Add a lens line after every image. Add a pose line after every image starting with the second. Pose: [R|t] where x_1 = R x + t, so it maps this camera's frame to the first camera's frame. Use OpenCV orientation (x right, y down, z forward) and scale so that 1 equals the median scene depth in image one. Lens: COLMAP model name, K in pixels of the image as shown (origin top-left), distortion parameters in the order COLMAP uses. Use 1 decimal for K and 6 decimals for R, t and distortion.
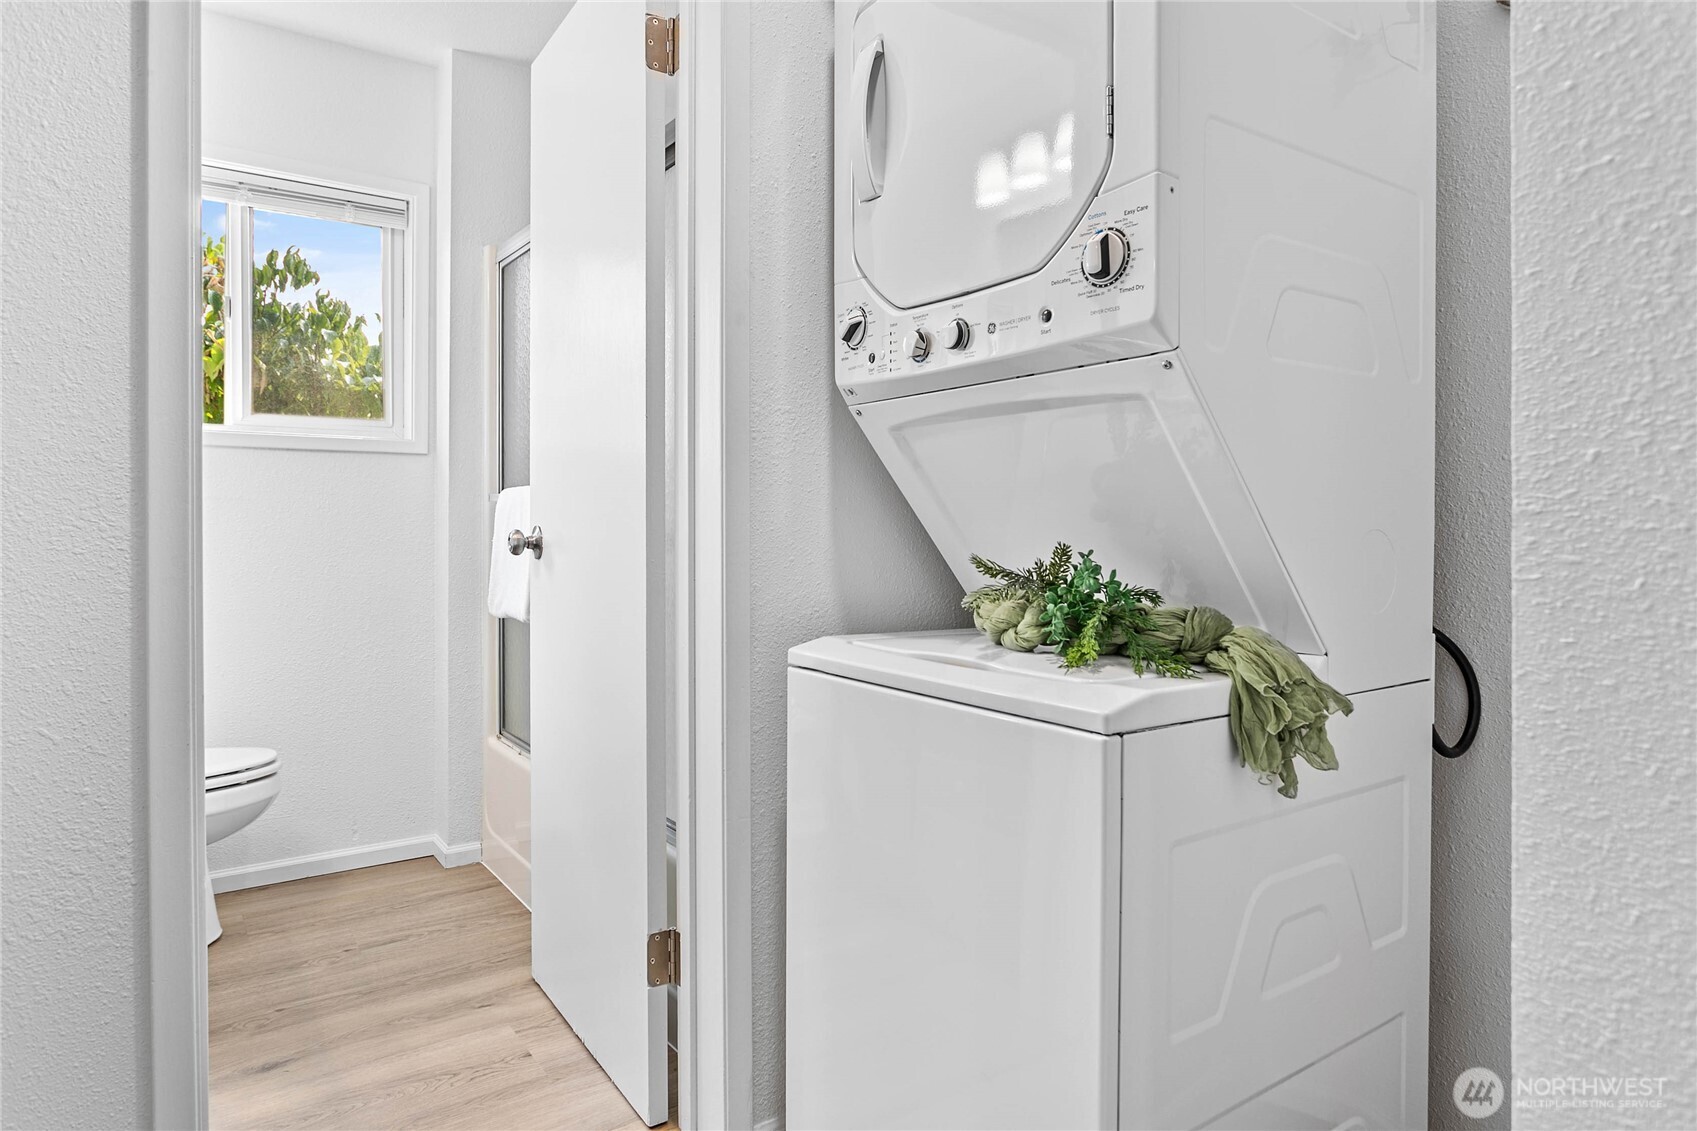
lens RADIAL K [[1020.2, 0, 845.9], [0, 1020.2, 548.7], [0, 0, 1]] dist [-0.008165, -0.001879]
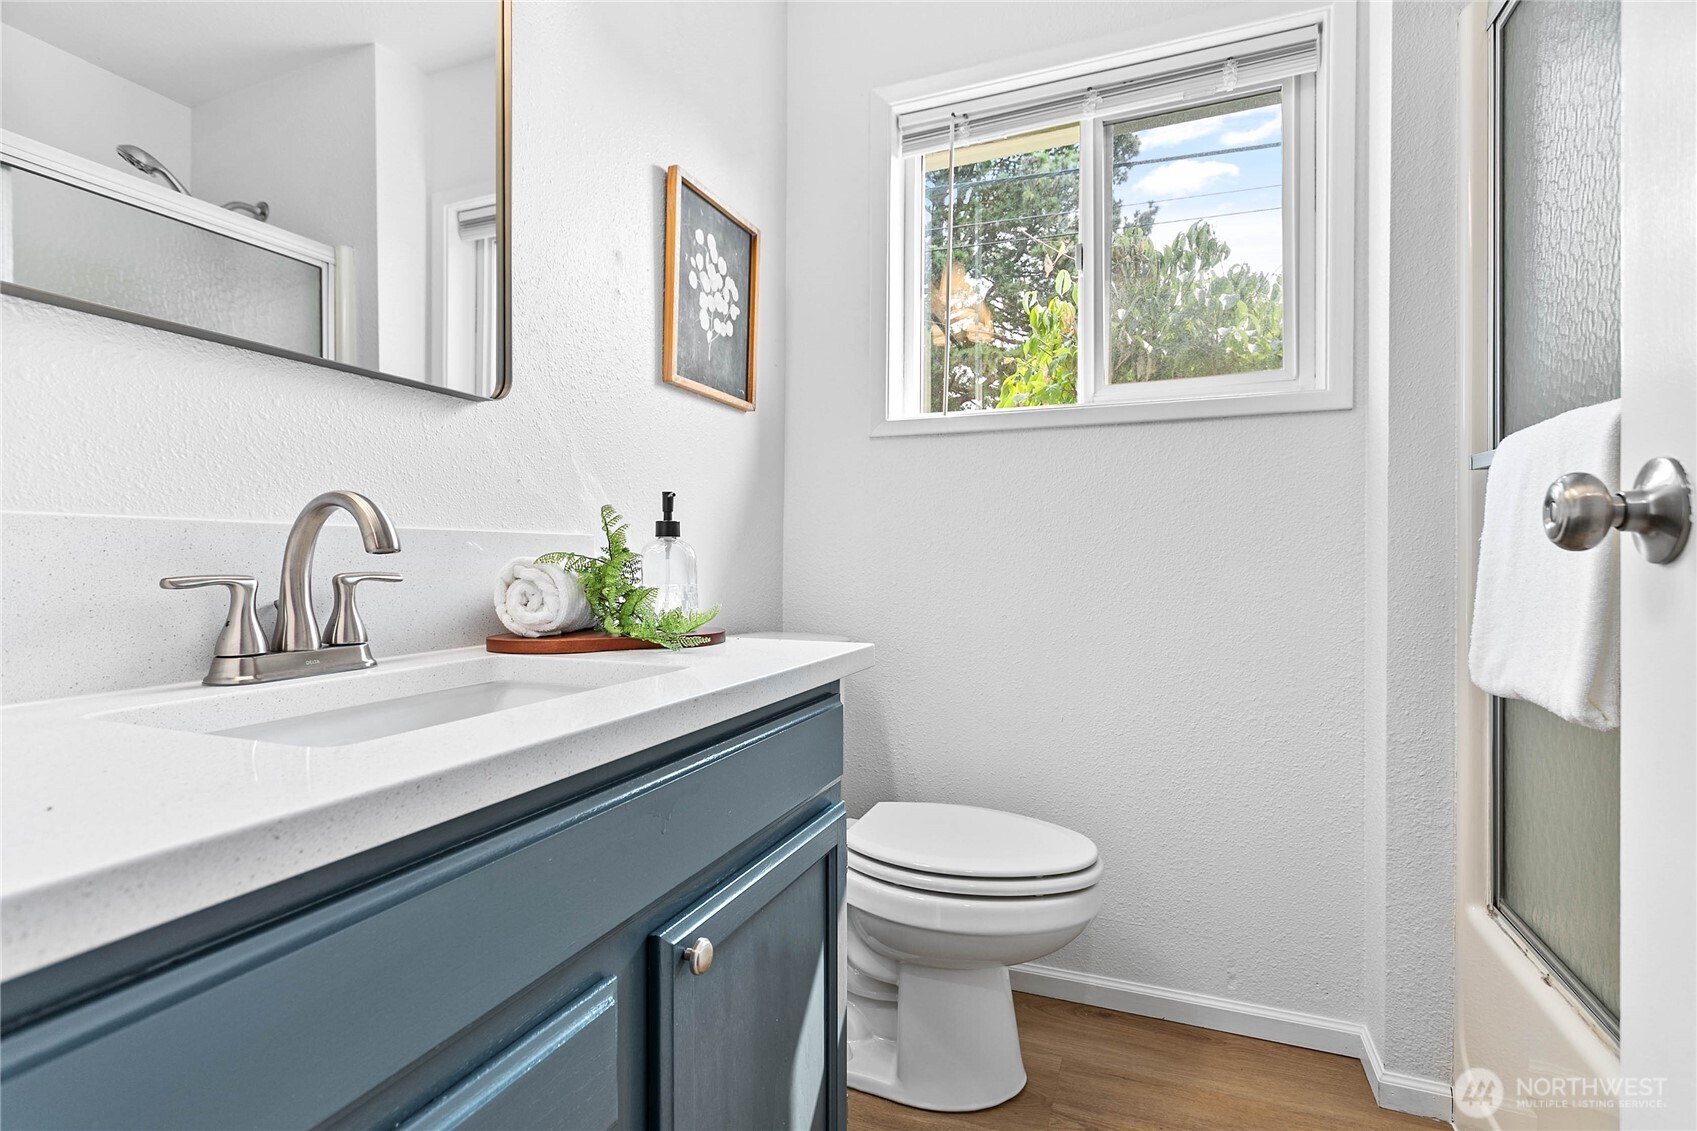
lens RADIAL K [[812.9, 0, 837.5], [0, 812.9, 558.2], [0, 0, 1]] dist [-0.000997, 0.002079]
pose [[0.545681, -0.005833, -0.837973, -0.169593], [-0.017183, 0.999688, -0.018149, 0.013062], [0.837817, 0.024302, 0.545410, 0.476770]]
